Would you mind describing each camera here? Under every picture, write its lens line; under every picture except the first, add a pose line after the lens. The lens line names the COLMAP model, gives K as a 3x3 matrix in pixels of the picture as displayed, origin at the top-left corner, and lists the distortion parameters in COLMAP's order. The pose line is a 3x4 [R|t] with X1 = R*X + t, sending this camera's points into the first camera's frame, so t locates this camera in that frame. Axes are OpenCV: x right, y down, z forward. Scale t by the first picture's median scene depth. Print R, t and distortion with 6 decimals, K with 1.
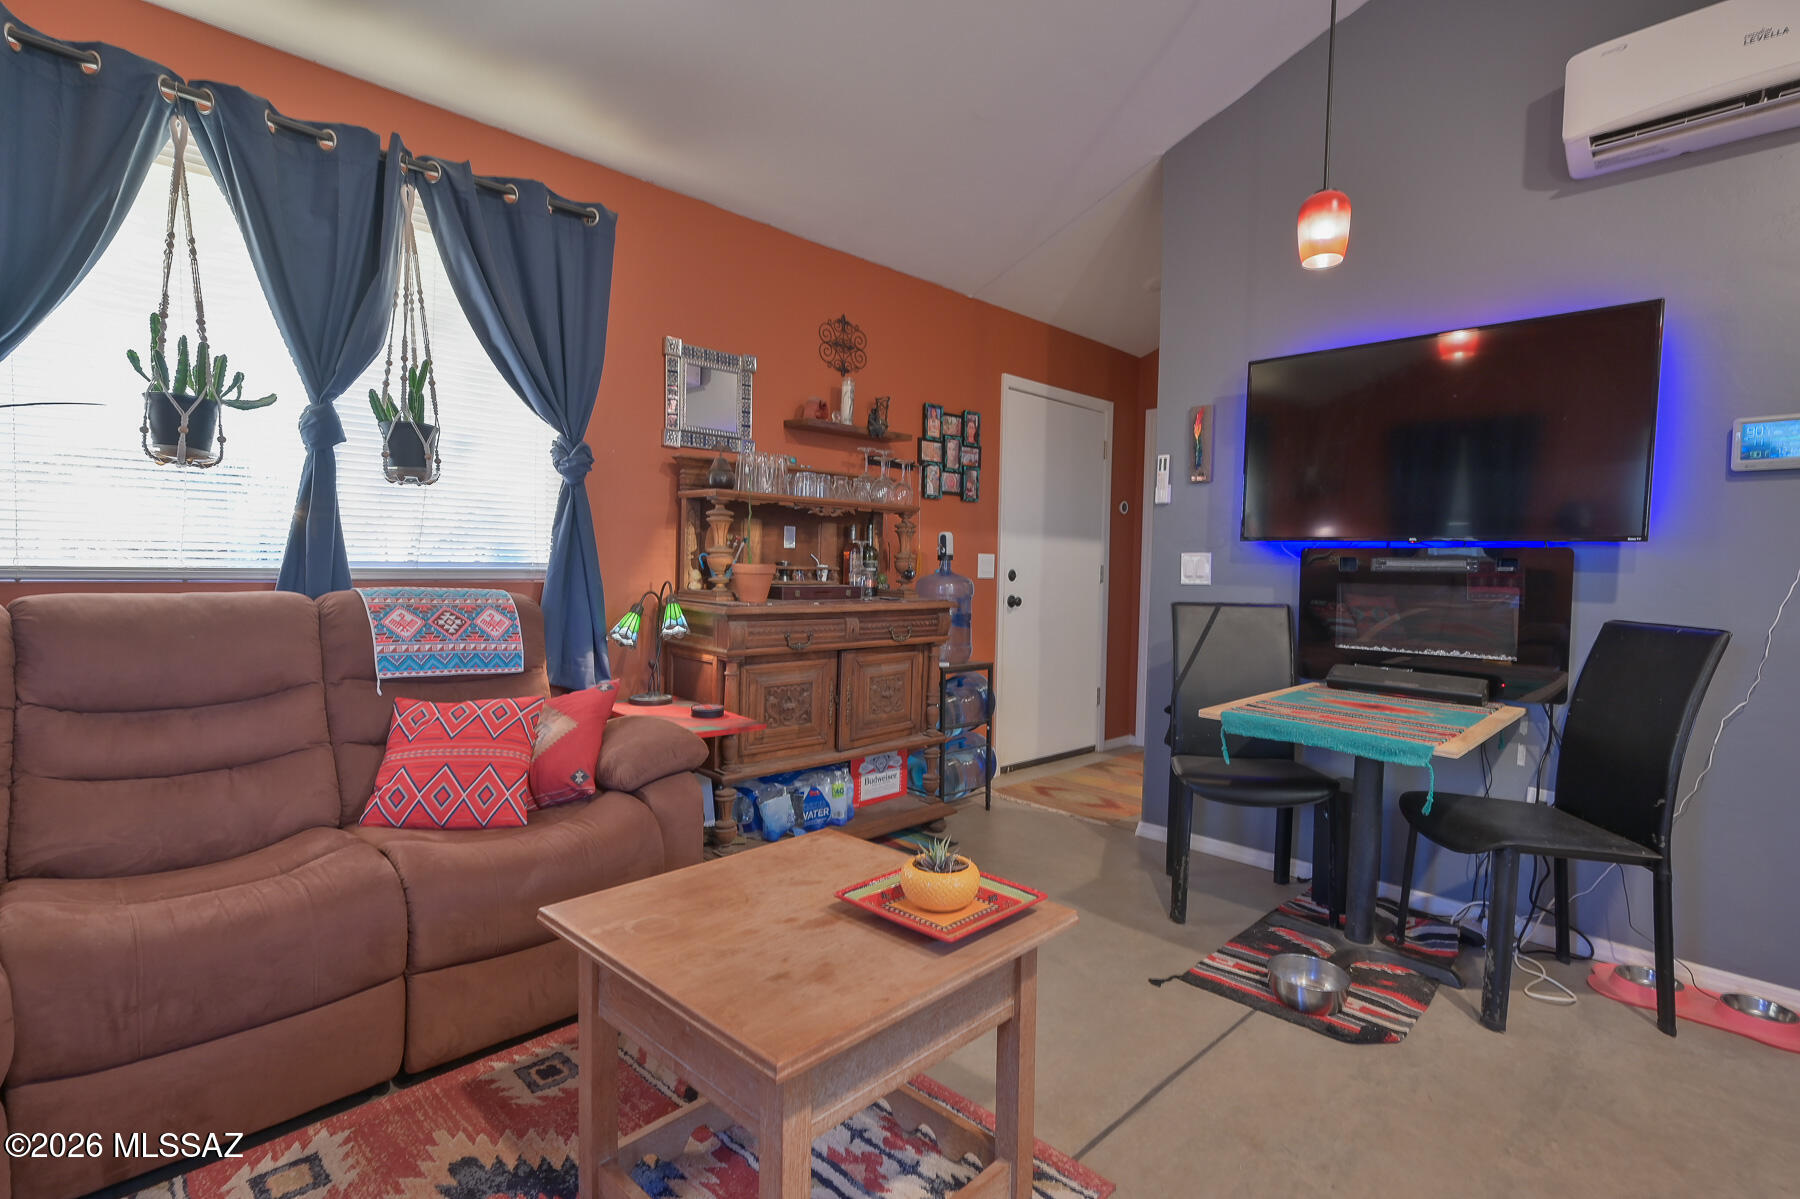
lens RADIAL K [[849.4, 0, 909.2], [0, 849.4, 600.4], [0, 0, 1]] dist [0.000470, 0.000134]
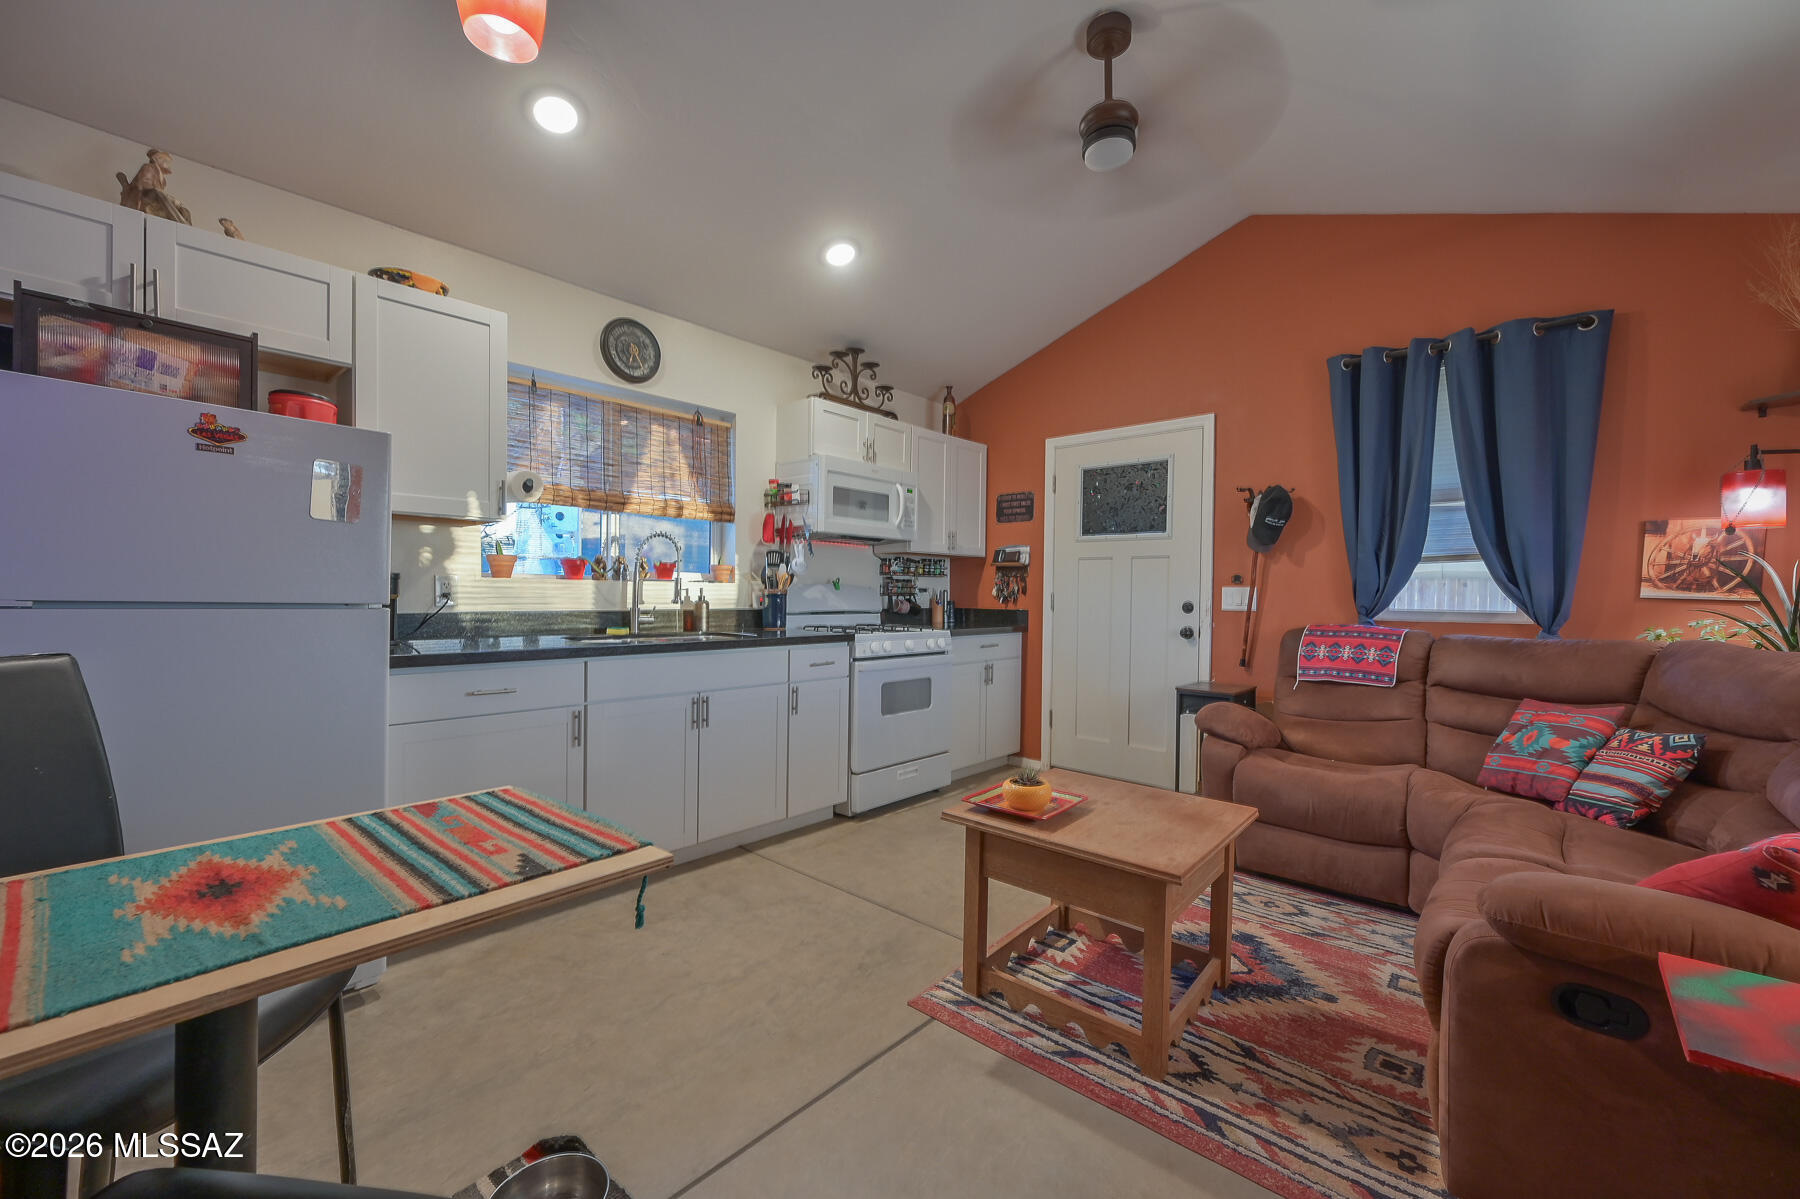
lens RADIAL K [[708.3, 0, 903.6], [0, 708.3, 602.6], [0, 0, 1]] dist [-0.000070, 0.000020]
pose [[-0.997746, -0.033788, -0.057977, 0.224094], [-0.036940, 0.997847, 0.054184, -0.060714], [0.056022, 0.056203, -0.996846, 1.429416]]
